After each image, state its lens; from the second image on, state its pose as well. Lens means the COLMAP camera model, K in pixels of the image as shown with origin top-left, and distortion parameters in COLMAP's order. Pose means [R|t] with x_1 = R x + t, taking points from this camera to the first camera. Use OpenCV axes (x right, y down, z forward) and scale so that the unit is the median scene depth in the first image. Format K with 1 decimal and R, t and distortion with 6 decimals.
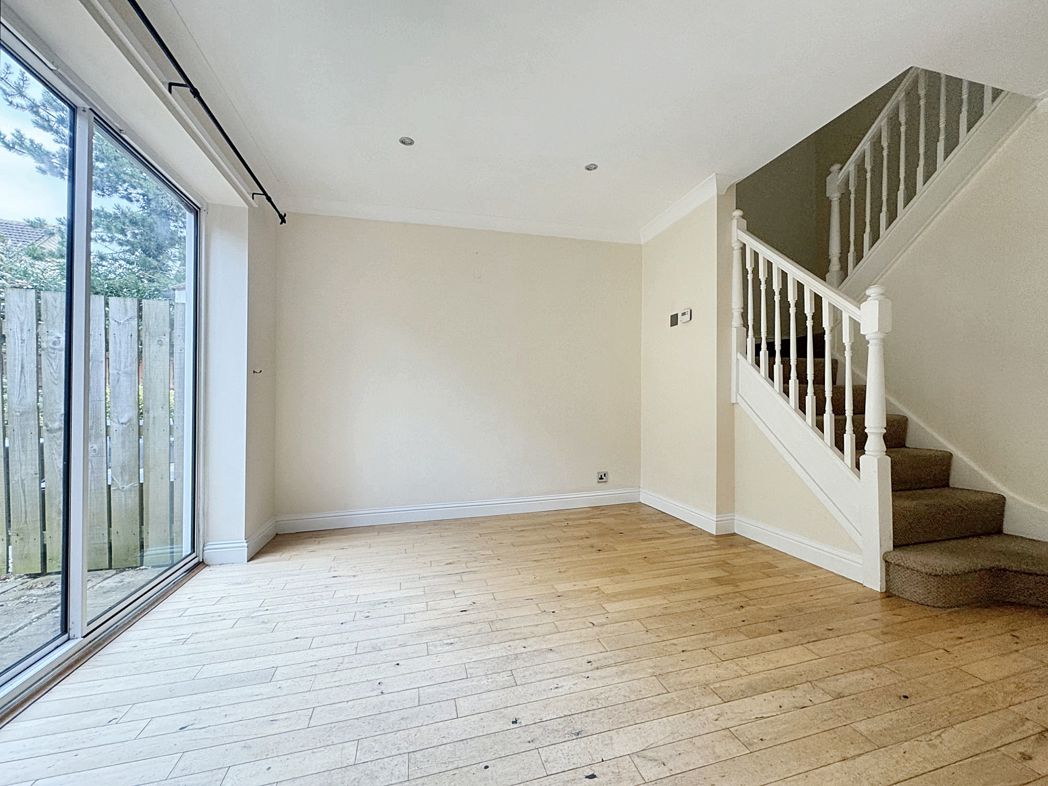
lens RADIAL K [[418.7, 0, 525.5], [0, 418.7, 400.4], [0, 0, 1]] dist [-0.000810, 0.000758]
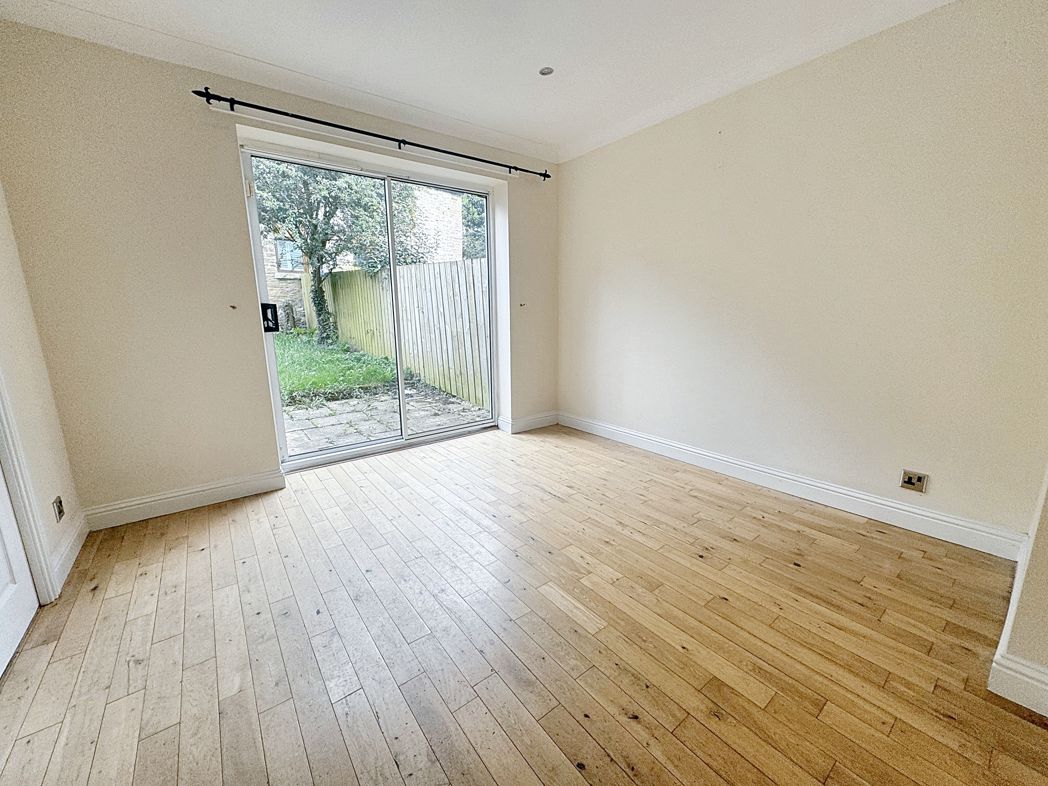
lens RADIAL K [[418.7, 0, 521.2], [0, 418.7, 384.5], [0, 0, 1]] dist [-0.000810, 0.000758]
pose [[0.376940, 0.170556, -0.910399, 0.619326], [0.013063, 0.981824, 0.189345, -0.066588], [0.926145, -0.083264, 0.367861, 0.443997]]
